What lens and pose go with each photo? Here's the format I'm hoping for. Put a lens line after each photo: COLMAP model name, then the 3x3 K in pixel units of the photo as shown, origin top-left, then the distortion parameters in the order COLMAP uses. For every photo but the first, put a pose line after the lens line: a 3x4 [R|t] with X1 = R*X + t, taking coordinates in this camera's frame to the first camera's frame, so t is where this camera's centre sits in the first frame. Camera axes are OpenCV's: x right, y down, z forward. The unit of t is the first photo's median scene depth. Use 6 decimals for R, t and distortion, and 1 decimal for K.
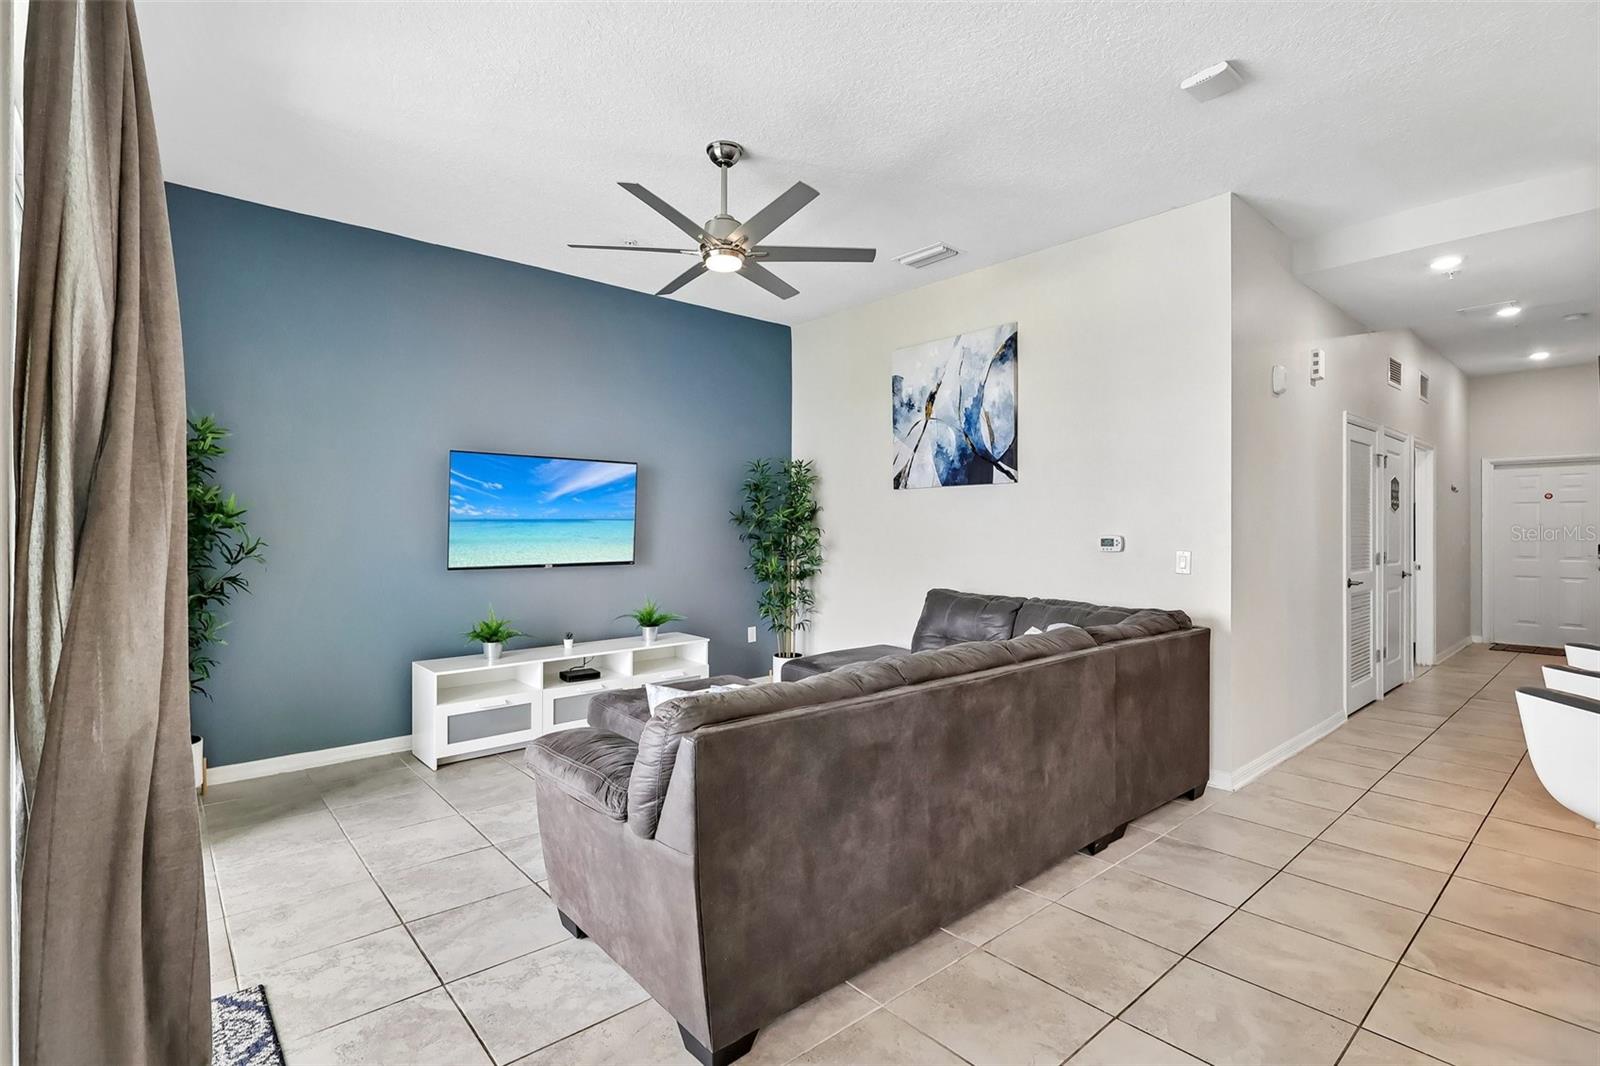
lens RADIAL K [[755.4, 0, 805.8], [0, 755.4, 532.9], [0, 0, 1]] dist [0.014543, -0.001150]
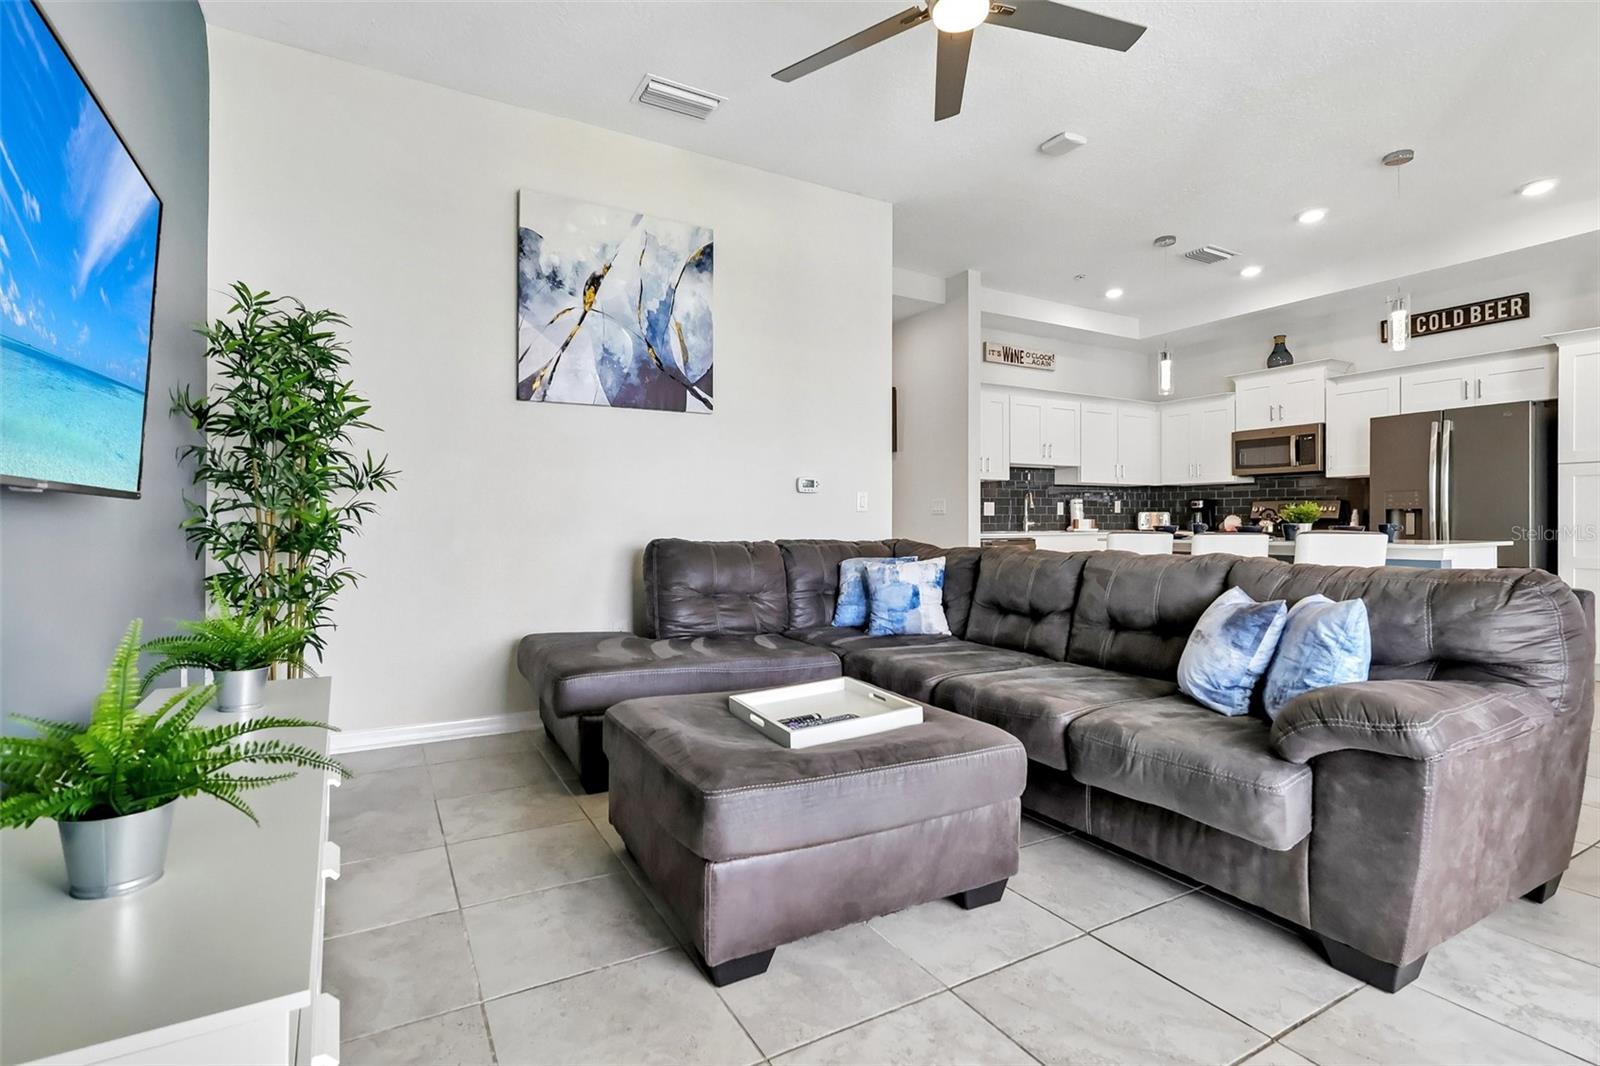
lens RADIAL K [[755.4, 0, 817.2], [0, 755.4, 523.6], [0, 0, 1]] dist [0.014543, -0.001150]
pose [[0.203072, -0.003774, 0.979157, -0.499429], [0.002648, 0.999991, 0.003305, 0.052113], [-0.979160, 0.001922, 0.203080, 0.634538]]
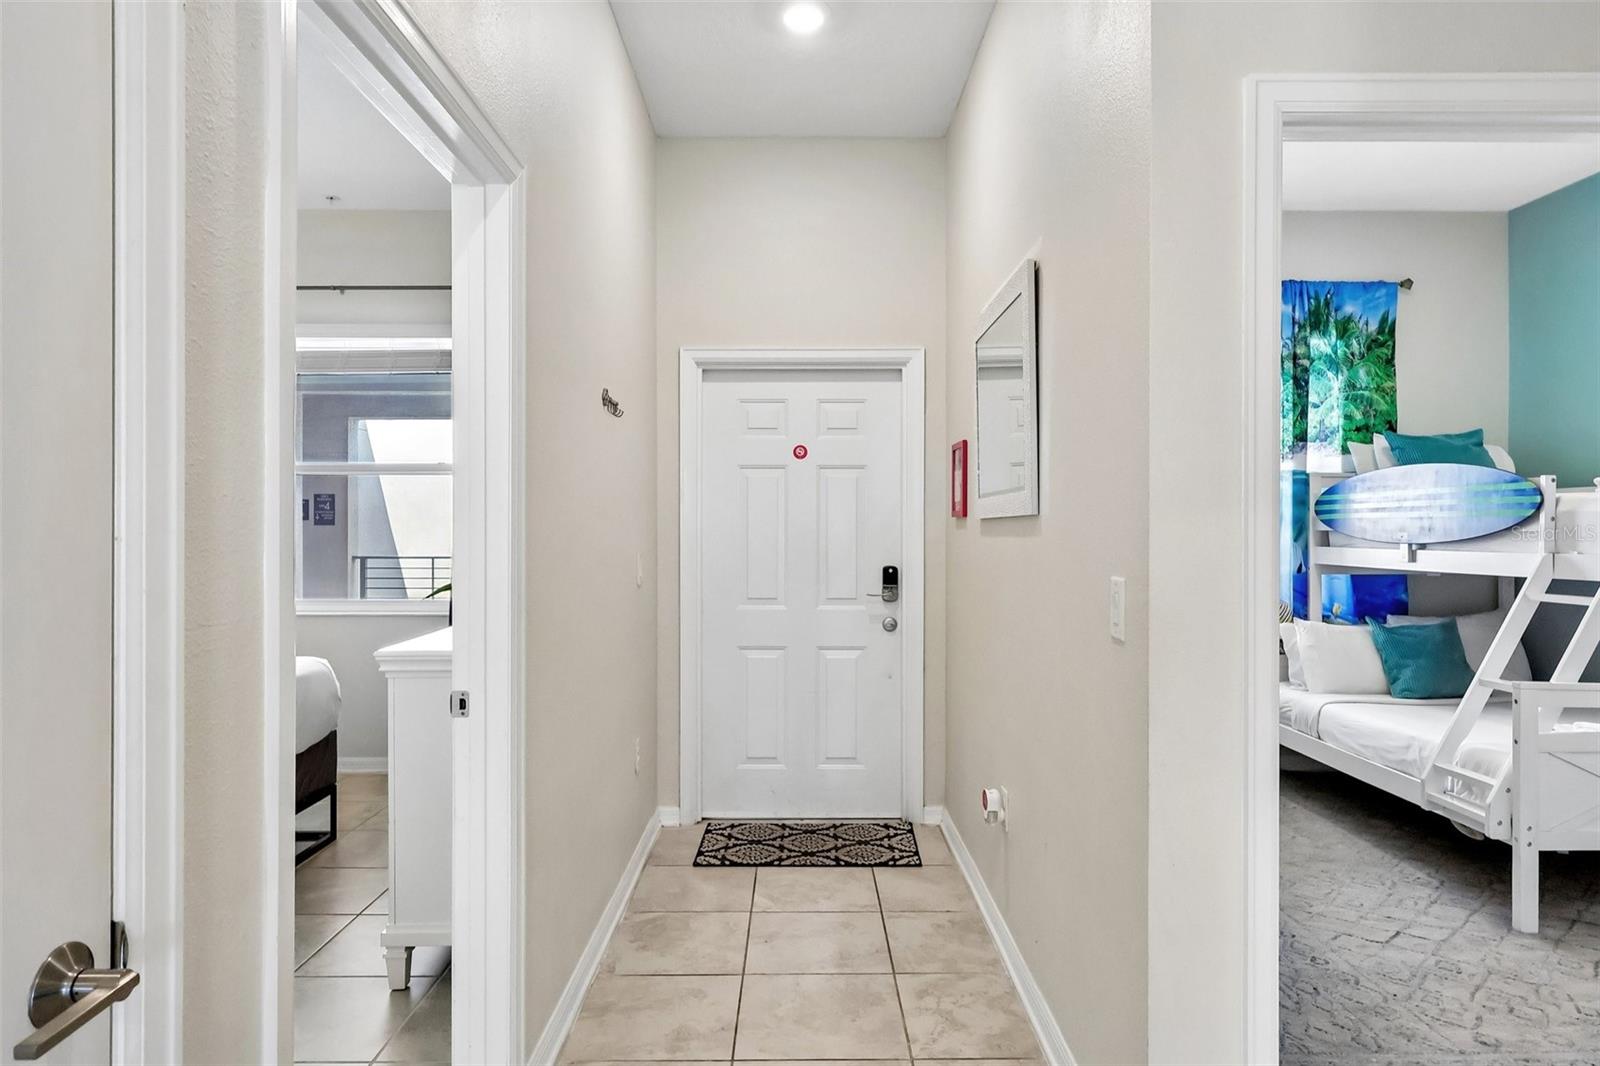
lens RADIAL K [[953.9, 0, 803.5], [0, 953.9, 533.5], [0, 0, 1]] dist [-0.003981, -0.000524]
pose [[0.662697, -0.001191, 0.748887, 0.964027], [0.002468, 0.999997, -0.000593, -0.005215], [-0.748884, 0.002241, 0.662698, 1.079624]]
